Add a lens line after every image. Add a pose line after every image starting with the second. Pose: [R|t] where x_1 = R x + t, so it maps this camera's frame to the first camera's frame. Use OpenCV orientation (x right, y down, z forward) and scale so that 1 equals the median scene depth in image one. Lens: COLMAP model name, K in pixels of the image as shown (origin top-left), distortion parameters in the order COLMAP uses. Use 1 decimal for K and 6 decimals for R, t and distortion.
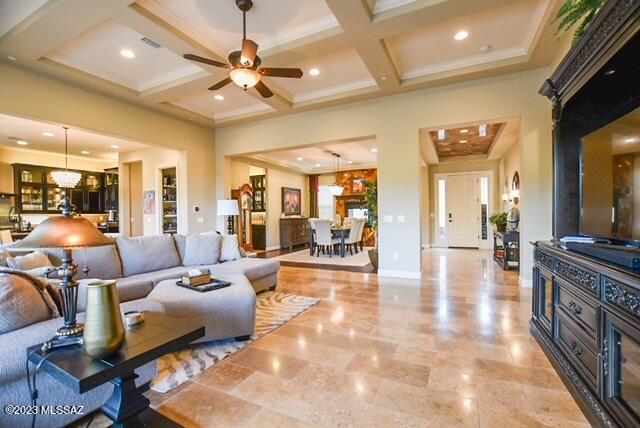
lens RADIAL K [[280.9, 0, 320.0], [0, 280.9, 214.9], [0, 0, 1]] dist [-0.025369, 0.001920]
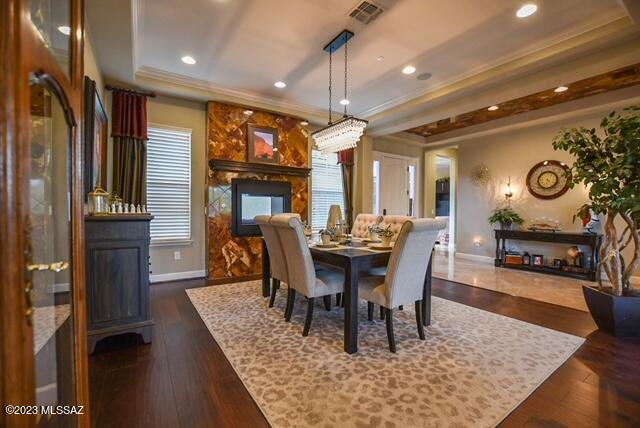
lens RADIAL K [[280.9, 0, 324.5], [0, 280.9, 215.4], [0, 0, 1]] dist [-0.025369, 0.001920]
pose [[0.509087, 0.001175, 0.860714, -0.210496], [-0.008906, 0.999953, 0.003903, 0.008882], [-0.860669, -0.009652, 0.509074, 0.677432]]
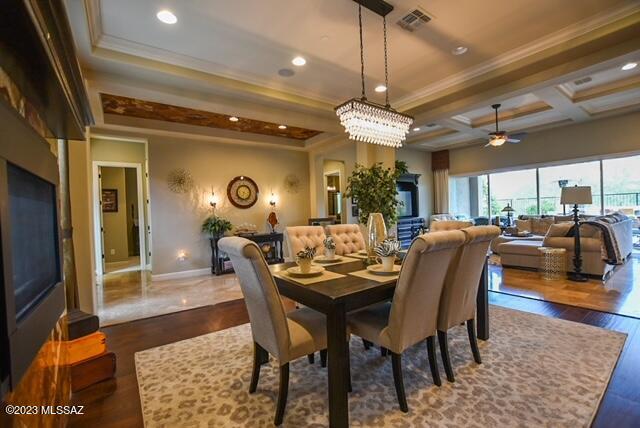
lens RADIAL K [[280.9, 0, 325.1], [0, 280.9, 214.9], [0, 0, 1]] dist [-0.025369, 0.001920]
pose [[-0.883690, 0.040846, 0.466287, -0.016112], [0.050002, 0.998723, 0.007276, -0.003383], [-0.465394, 0.029745, -0.884604, 1.037573]]
